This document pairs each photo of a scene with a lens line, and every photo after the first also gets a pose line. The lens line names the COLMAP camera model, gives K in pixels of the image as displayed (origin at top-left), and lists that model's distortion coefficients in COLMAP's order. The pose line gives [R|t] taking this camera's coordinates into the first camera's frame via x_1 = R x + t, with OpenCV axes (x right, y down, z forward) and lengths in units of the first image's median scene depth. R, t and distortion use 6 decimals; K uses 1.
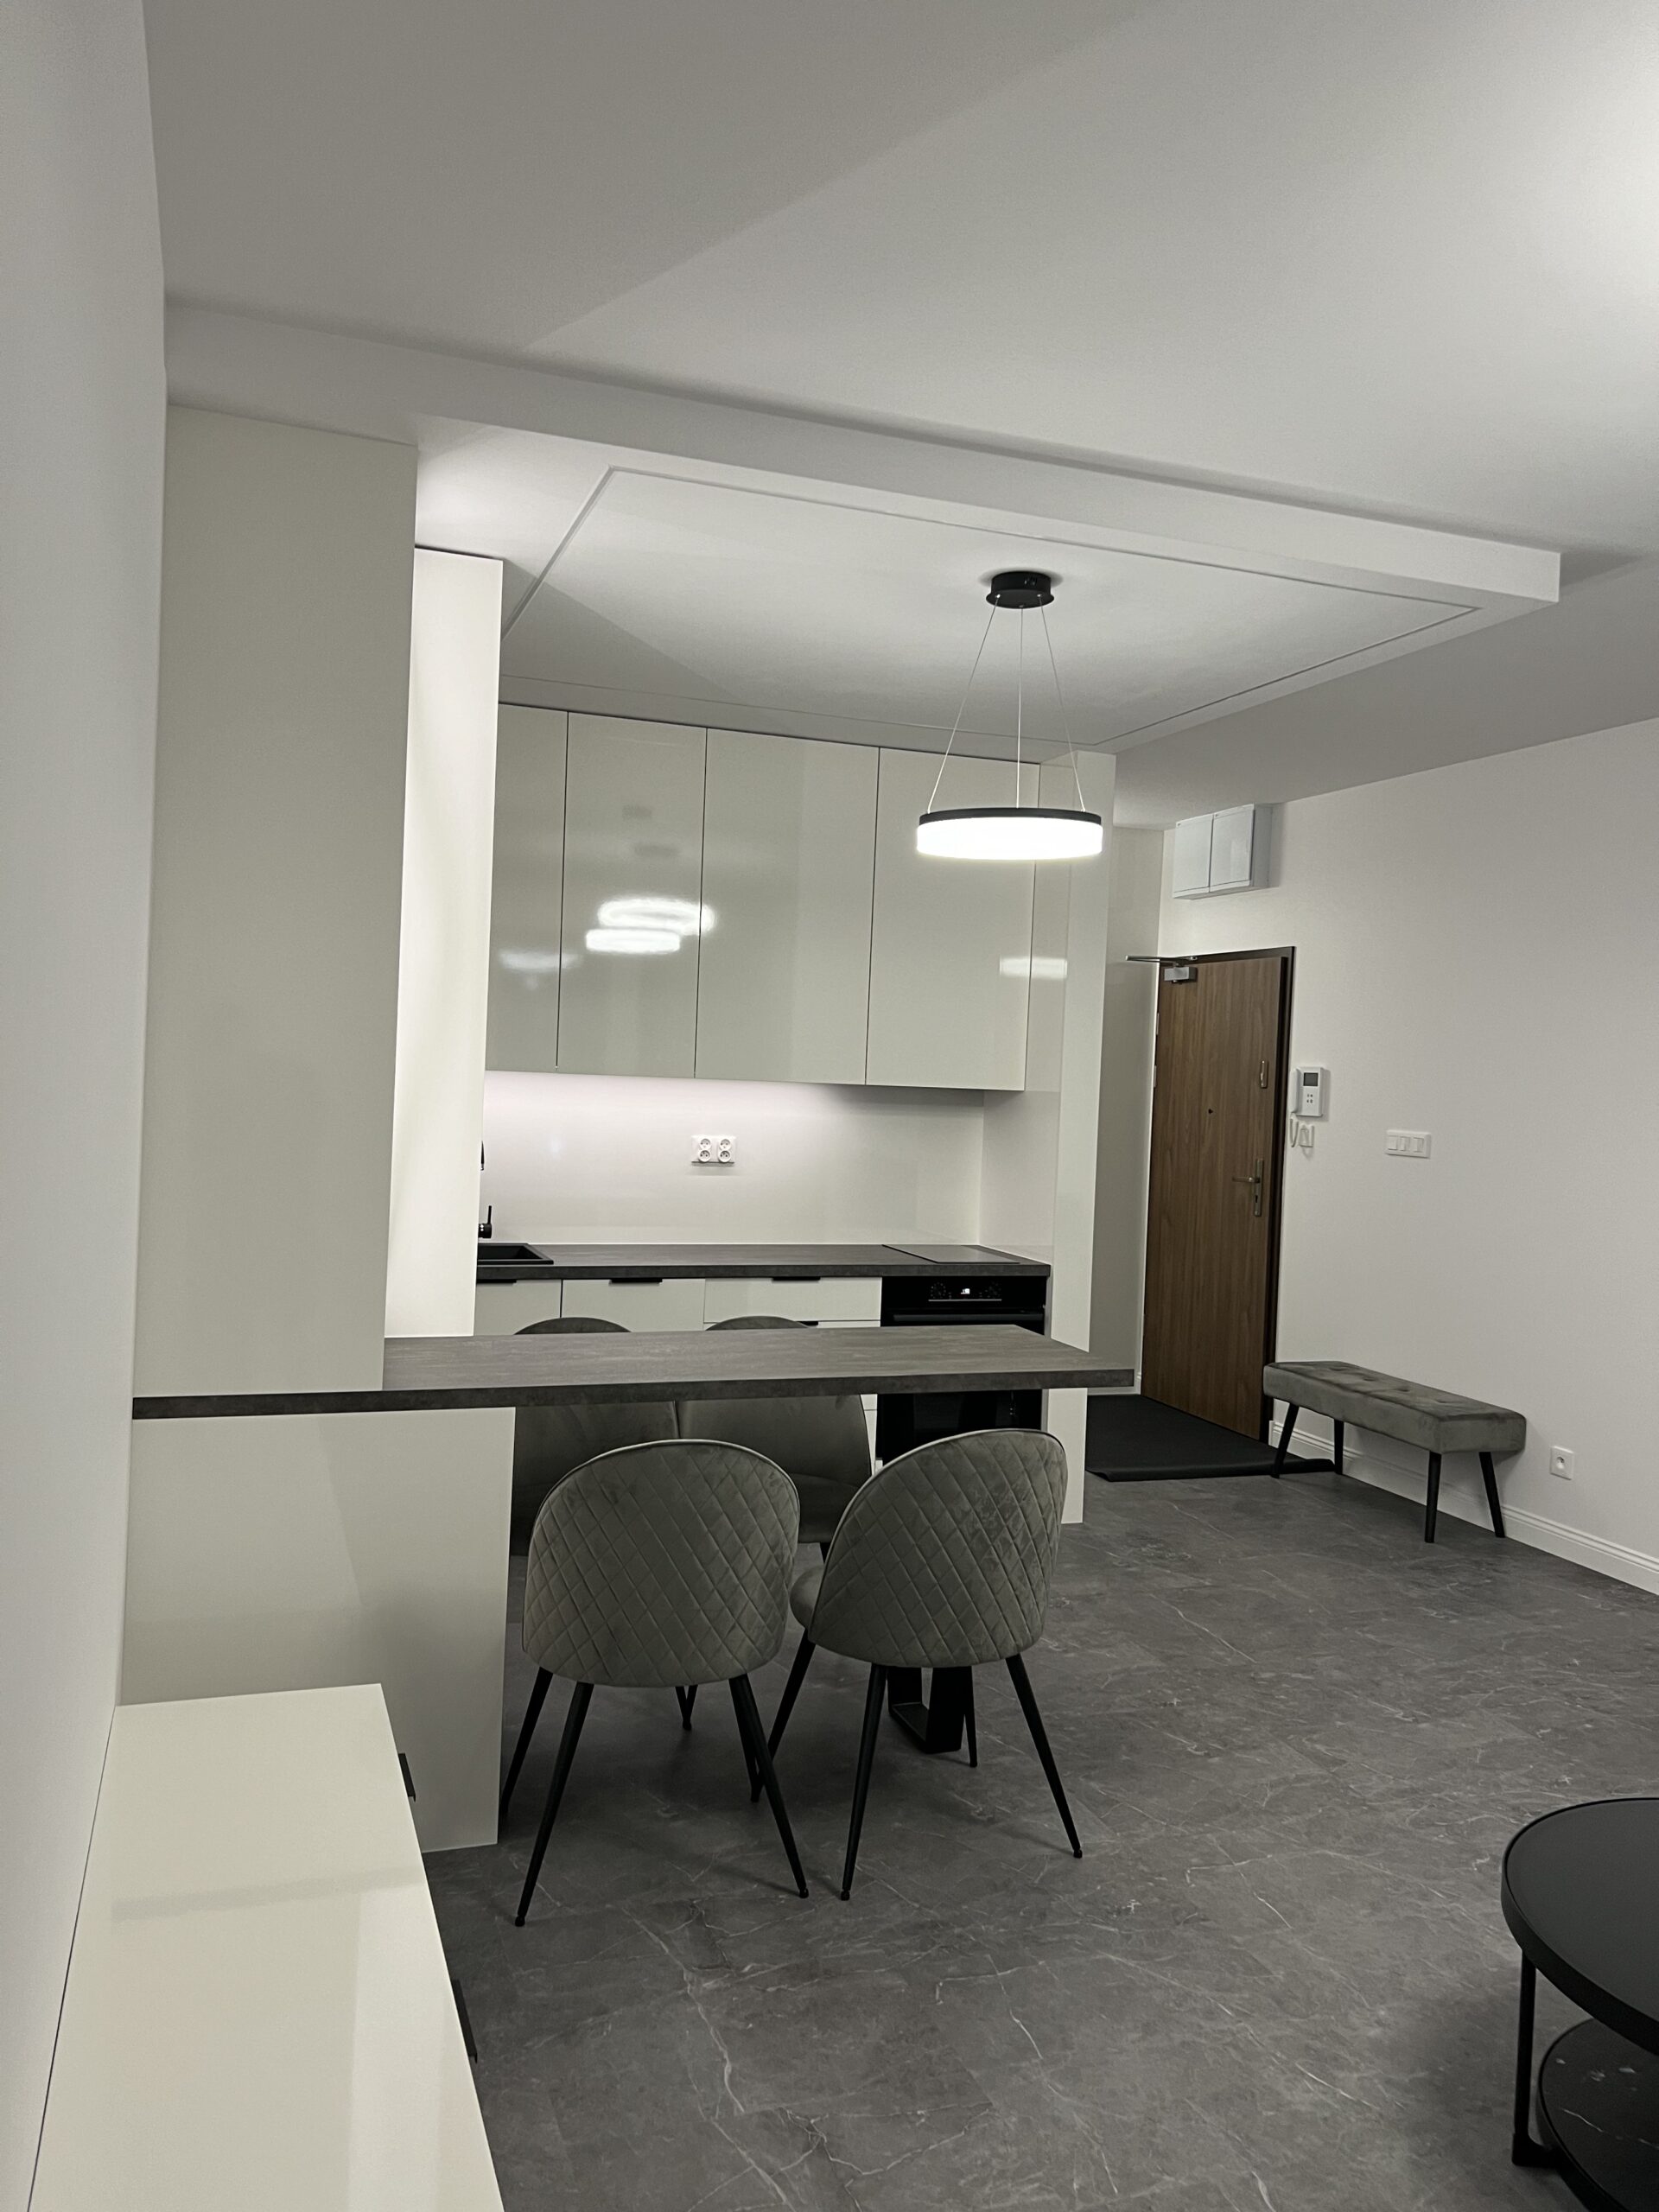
lens RADIAL K [[1669.2, 0, 833.8], [0, 1669.2, 1106.6], [0, 0, 1]] dist [0.042357, -0.036017]
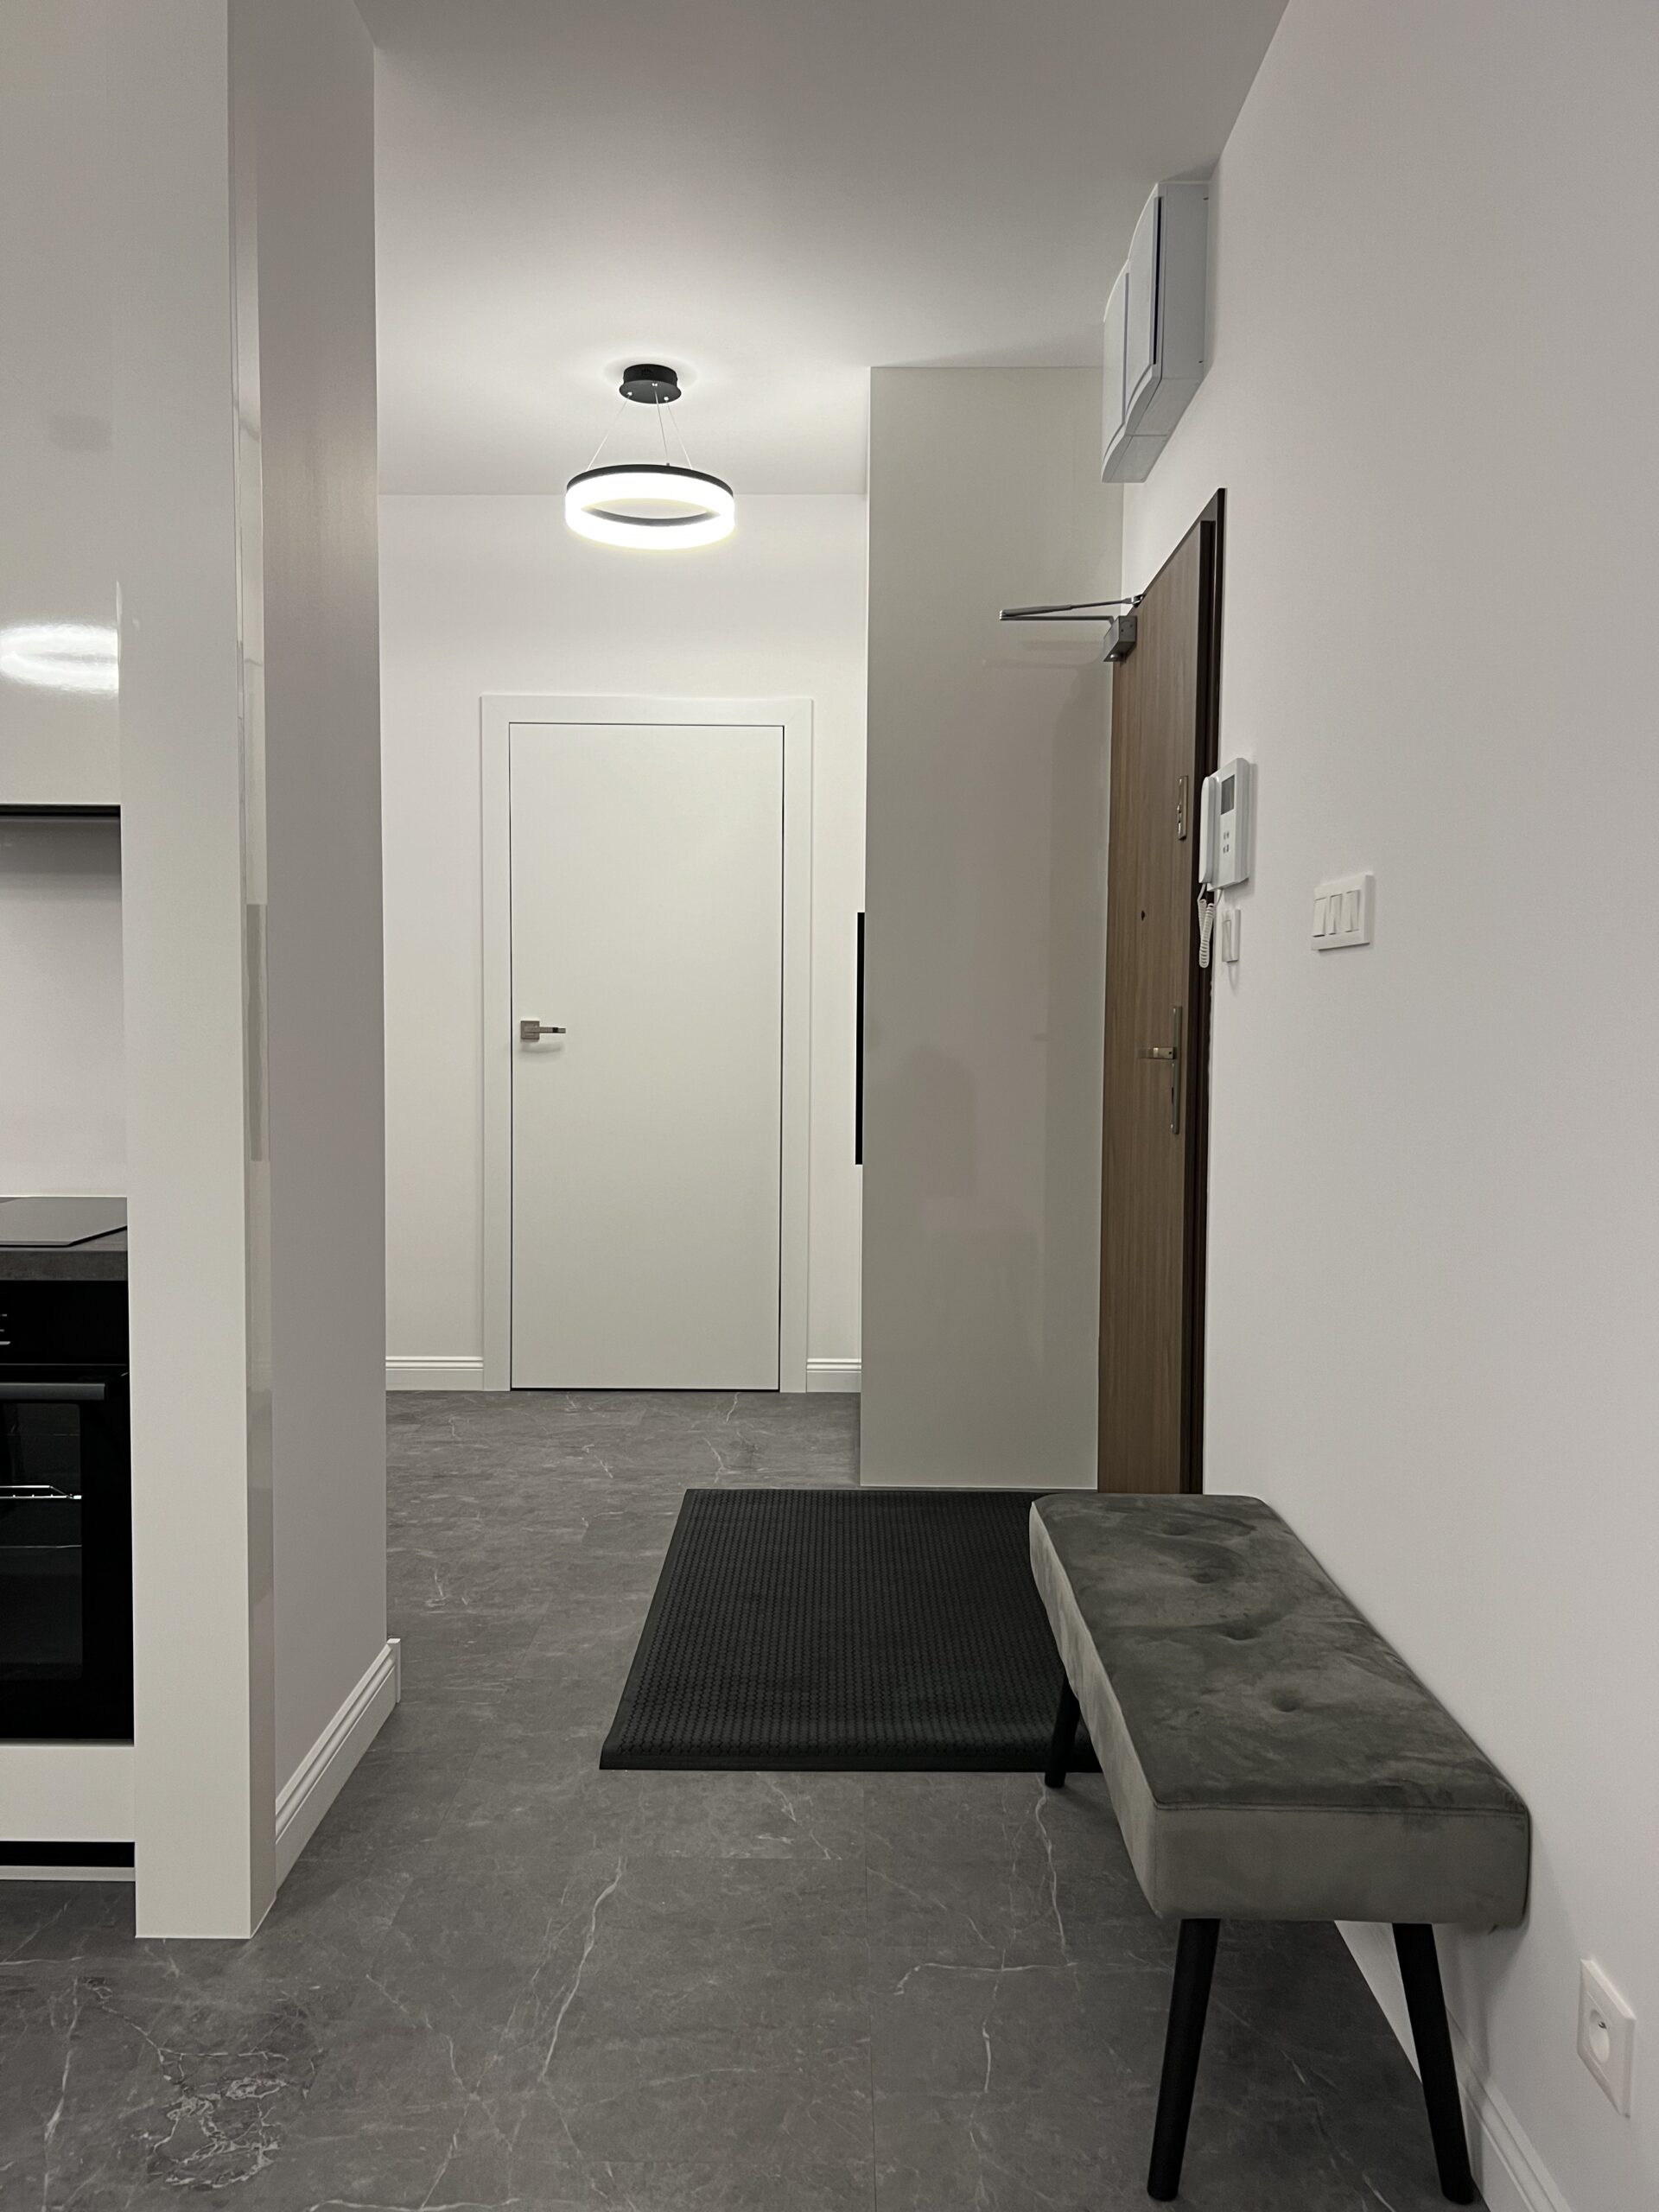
lens RADIAL K [[1669.2, 0, 823.0], [0, 1669.2, 1108.6], [0, 0, 1]] dist [0.042357, -0.036017]
pose [[0.933735, -0.017381, -0.357542, 0.640314], [0.028100, 0.999297, 0.024807, 0.089709], [0.356859, -0.033210, 0.933568, 1.101647]]
